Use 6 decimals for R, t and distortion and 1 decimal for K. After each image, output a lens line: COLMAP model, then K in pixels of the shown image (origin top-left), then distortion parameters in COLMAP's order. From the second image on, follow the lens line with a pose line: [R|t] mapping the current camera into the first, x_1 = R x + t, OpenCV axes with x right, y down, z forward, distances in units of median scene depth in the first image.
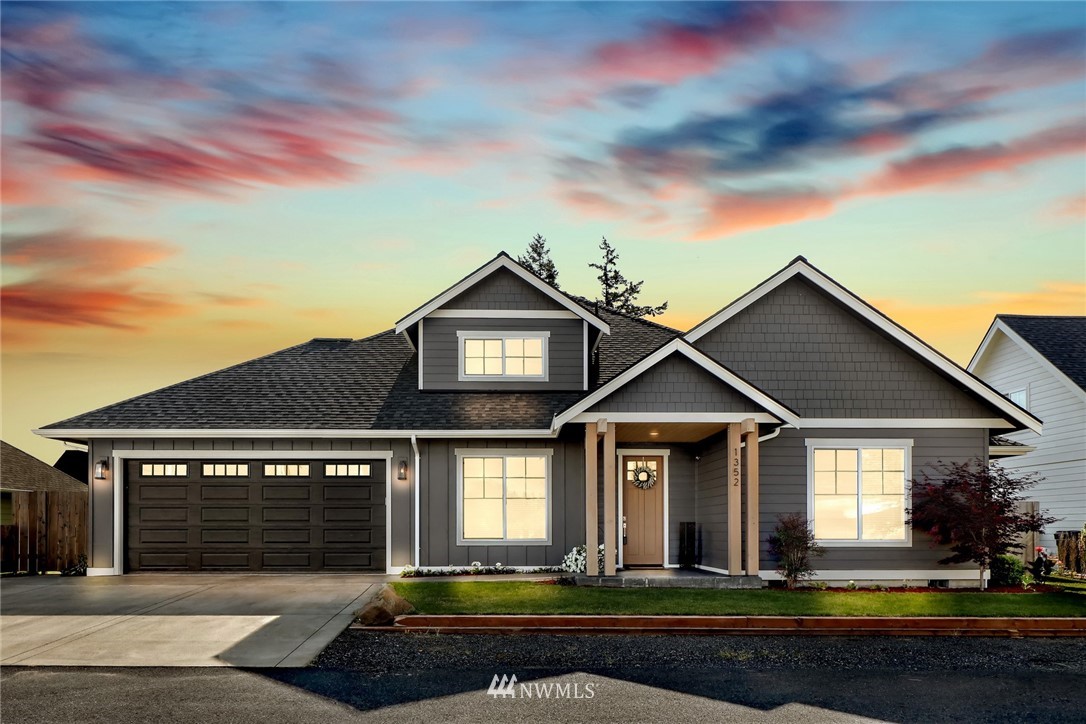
lens RADIAL K [[774.8, 0, 536.3], [0, 774.8, 369.3], [0, 0, 1]] dist [0.002559, -0.001934]
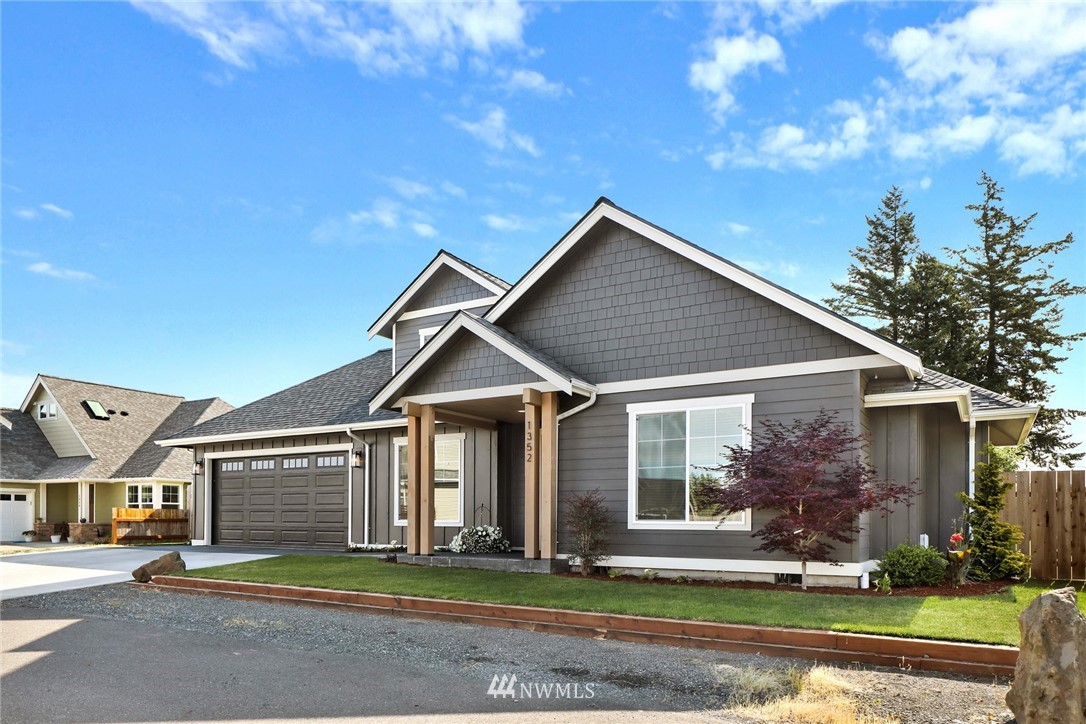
lens RADIAL K [[774.8, 0, 550.6], [0, 774.8, 356.8], [0, 0, 1]] dist [0.002559, -0.001934]
pose [[0.821092, -0.114239, -0.559248, 0.760042], [0.109310, 0.993104, -0.042376, 0.063434], [0.560232, -0.026337, 0.827917, 0.234274]]
